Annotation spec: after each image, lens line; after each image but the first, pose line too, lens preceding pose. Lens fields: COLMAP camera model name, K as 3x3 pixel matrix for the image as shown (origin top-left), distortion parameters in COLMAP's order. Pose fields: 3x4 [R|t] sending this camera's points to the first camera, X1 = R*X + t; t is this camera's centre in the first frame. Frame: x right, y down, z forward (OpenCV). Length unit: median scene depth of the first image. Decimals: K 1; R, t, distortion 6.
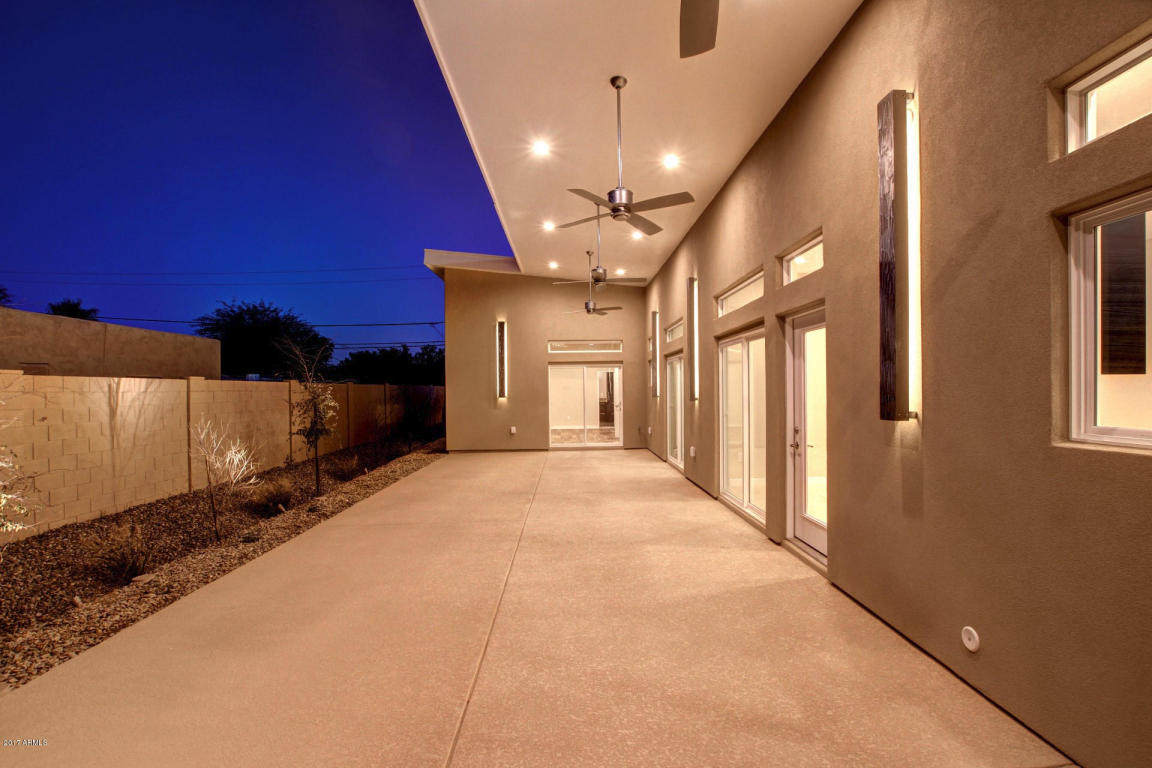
lens RADIAL K [[534.9, 0, 578.7], [0, 534.9, 389.3], [0, 0, 1]] dist [-0.030159, 0.004495]
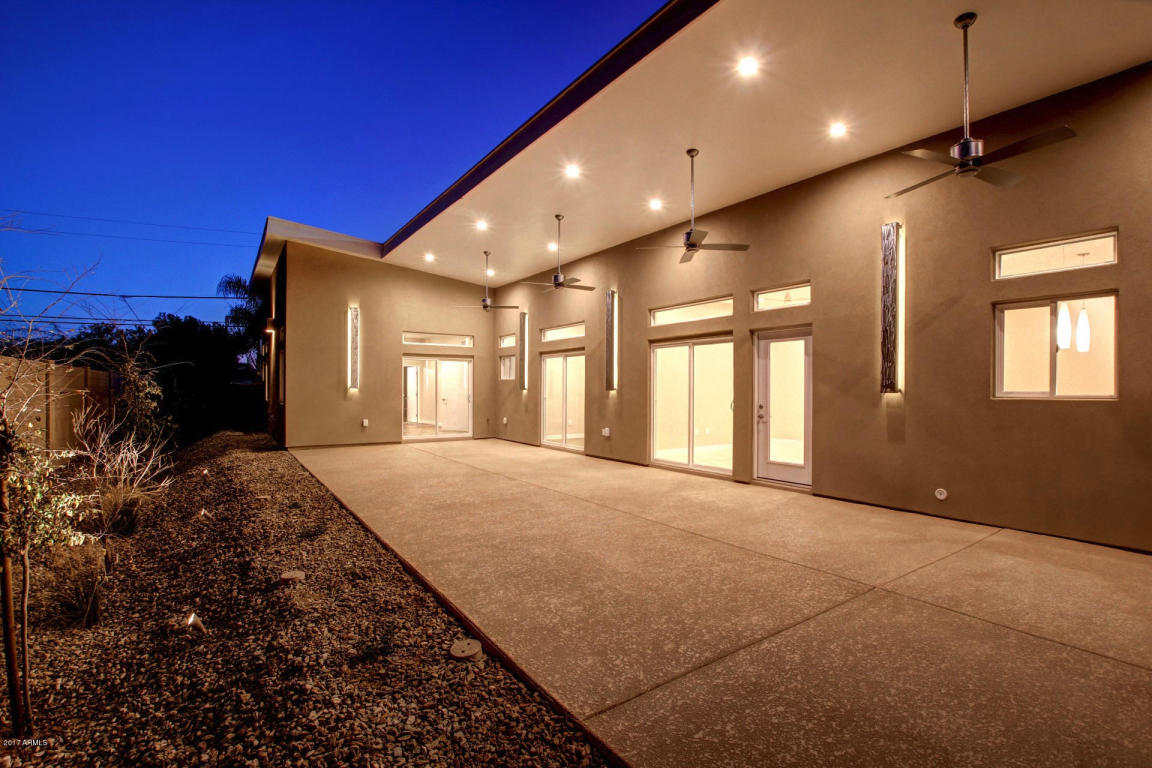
lens RADIAL K [[534.9, 0, 582.3], [0, 534.9, 386.2], [0, 0, 1]] dist [-0.030159, 0.004495]
pose [[0.842380, 0.017224, 0.538609, -0.511858], [-0.013931, 0.999851, -0.010186, 0.025373], [-0.538704, 0.001077, 0.842494, -0.005095]]
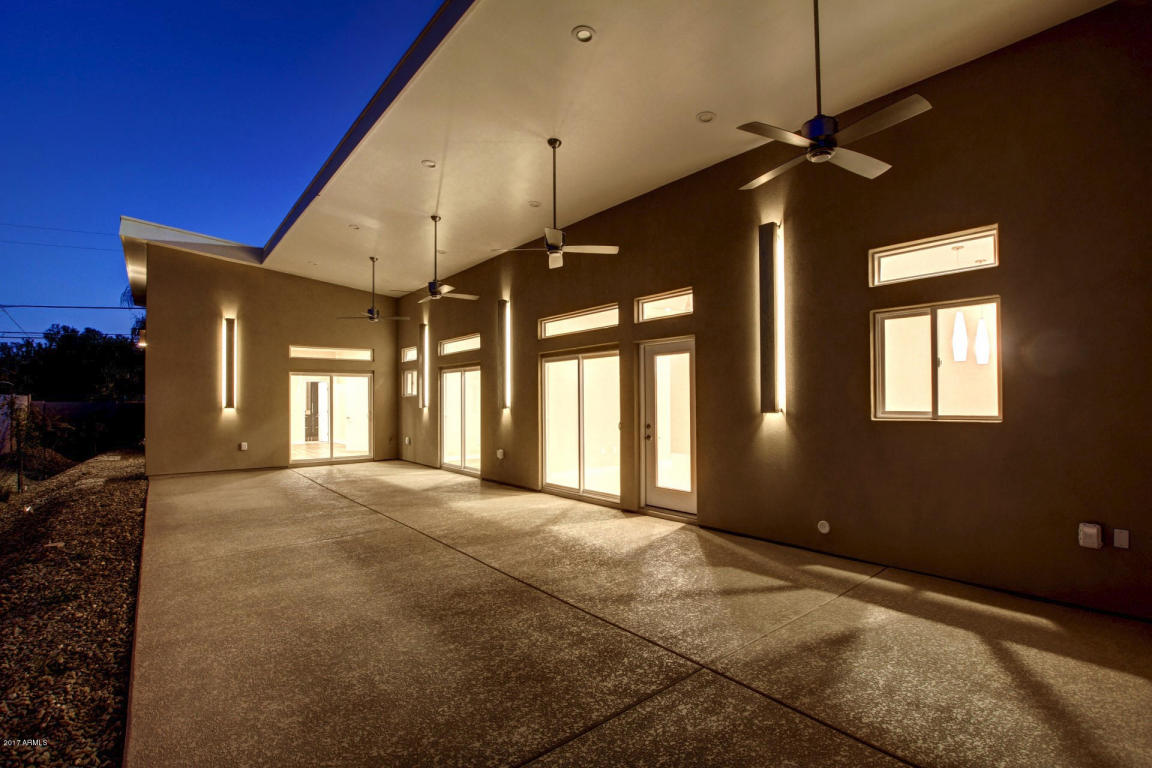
lens RADIAL K [[537.6, 0, 578.4], [0, 537.6, 386.2], [0, 0, 1]] dist [-0.026829, 0.002257]
pose [[0.797961, 0.020556, 0.602359, -0.347899], [-0.001551, 0.999485, -0.032053, 0.010886], [-0.602708, 0.024642, 0.797582, -0.001213]]
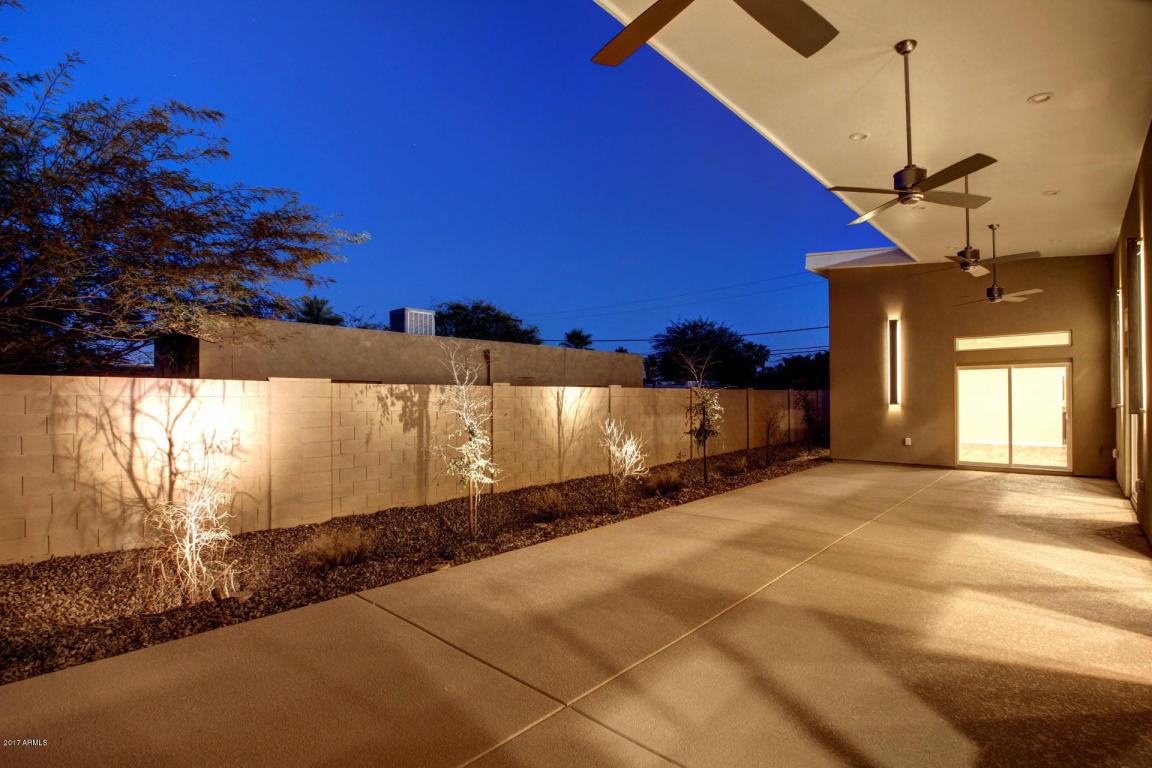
lens RADIAL K [[534.9, 0, 587.6], [0, 534.9, 392.7], [0, 0, 1]] dist [-0.030159, 0.004495]
pose [[0.719897, -0.000674, -0.694081, 0.168453], [-0.000834, 0.999998, -0.001837, -0.003880], [0.694081, 0.001901, 0.719894, 0.008407]]
